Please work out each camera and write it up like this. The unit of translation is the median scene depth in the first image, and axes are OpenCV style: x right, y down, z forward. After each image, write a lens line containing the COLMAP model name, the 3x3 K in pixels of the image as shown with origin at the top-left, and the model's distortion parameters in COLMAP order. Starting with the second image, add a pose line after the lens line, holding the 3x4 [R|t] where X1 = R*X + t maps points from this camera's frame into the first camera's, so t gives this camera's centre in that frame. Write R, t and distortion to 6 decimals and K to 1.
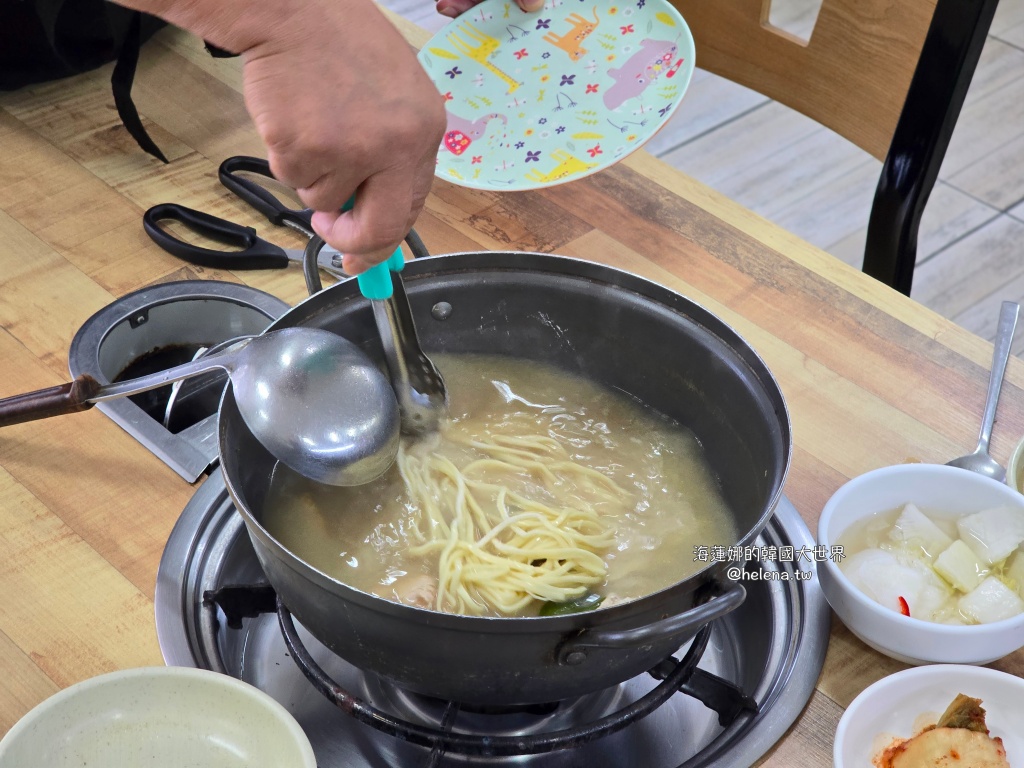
lens RADIAL K [[2073.0, 0, 512.0], [0, 2073.0, 384.0], [0, 0, 1]] dist [0.018287, -0.140883]
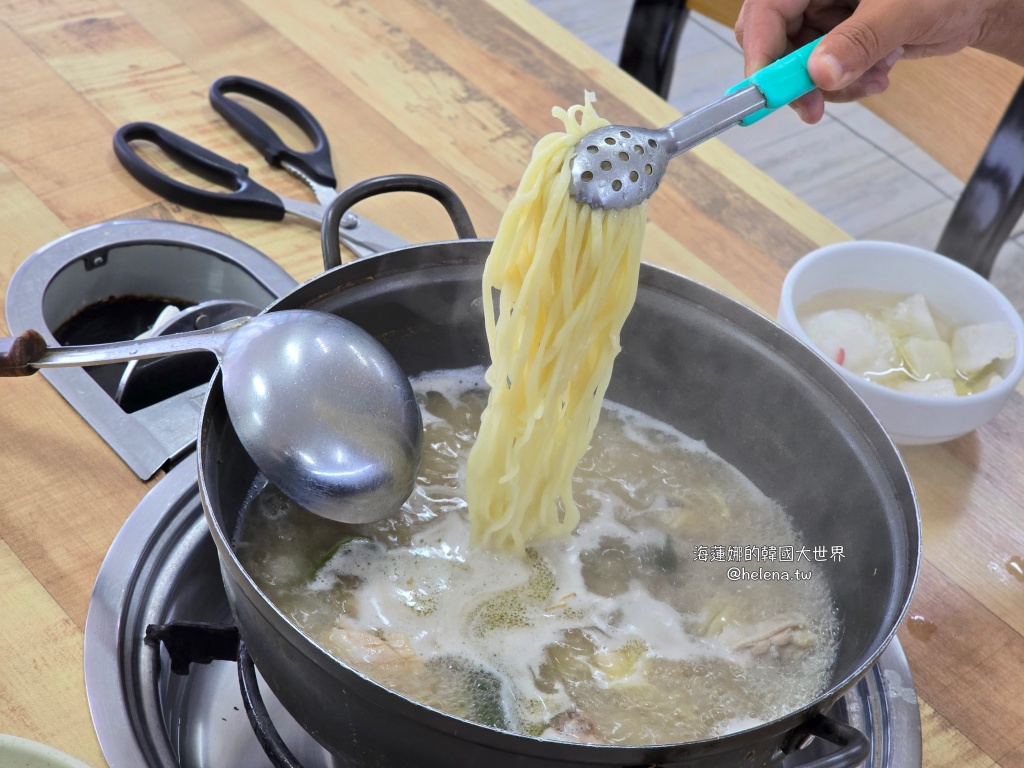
lens RADIAL K [[2073.0, 0, 512.0], [0, 2073.0, 384.0], [0, 0, 1]] dist [0.018287, -0.140883]
pose [[0.989974, 0.129867, 0.055555, -0.056801], [-0.131359, 0.991042, 0.024083, -0.024180], [-0.051929, -0.031139, 0.998165, 0.174743]]
